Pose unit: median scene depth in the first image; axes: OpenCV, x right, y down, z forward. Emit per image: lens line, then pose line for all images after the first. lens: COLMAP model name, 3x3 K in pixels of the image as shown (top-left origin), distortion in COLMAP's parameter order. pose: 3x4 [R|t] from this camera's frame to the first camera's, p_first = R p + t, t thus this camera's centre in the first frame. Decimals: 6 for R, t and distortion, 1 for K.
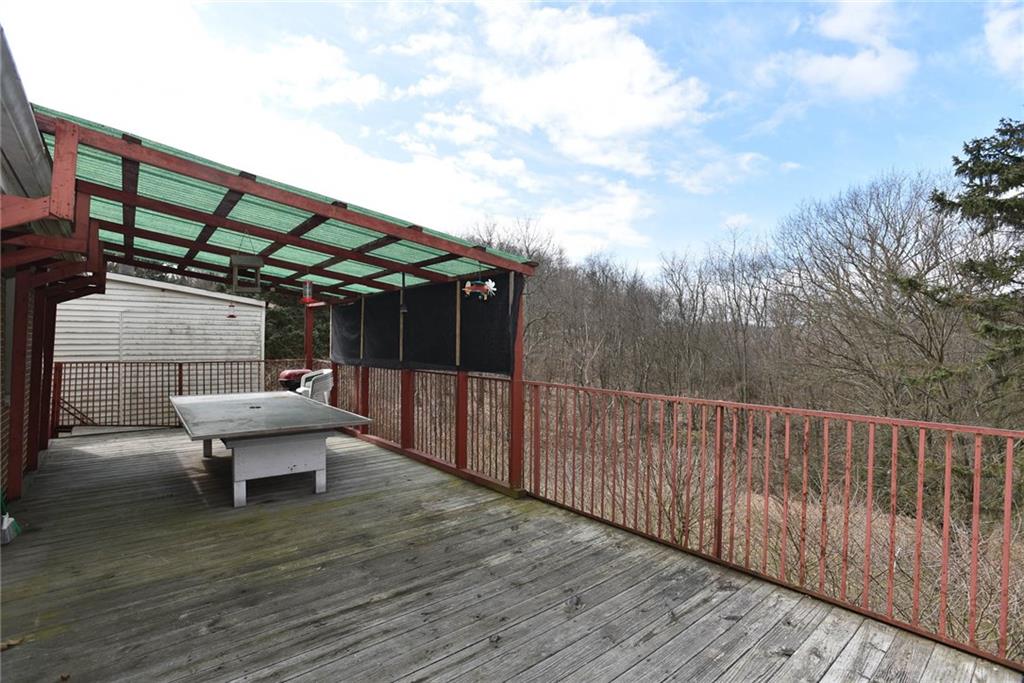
lens RADIAL K [[492.5, 0, 509.8], [0, 492.5, 340.1], [0, 0, 1]] dist [-0.038554, 0.003623]
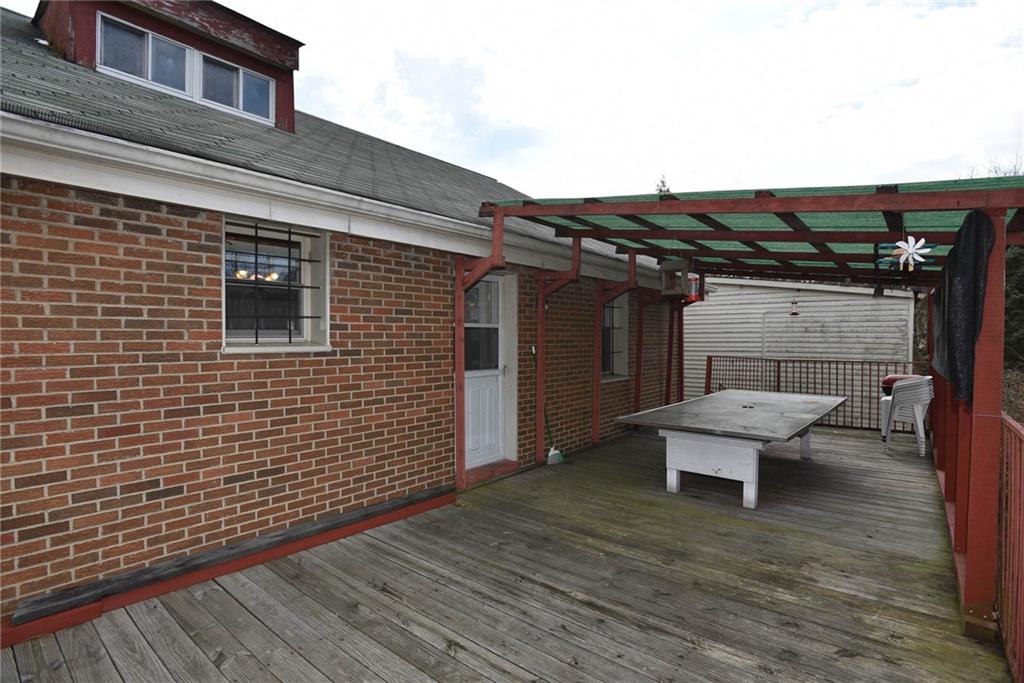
lens RADIAL K [[492.5, 0, 510.4], [0, 492.5, 344.1], [0, 0, 1]] dist [-0.038554, 0.003623]
pose [[0.189033, 0.008963, -0.981930, 0.238984], [0.004737, 0.999938, 0.010039, -0.000895], [0.981959, -0.006549, 0.188978, 0.233458]]
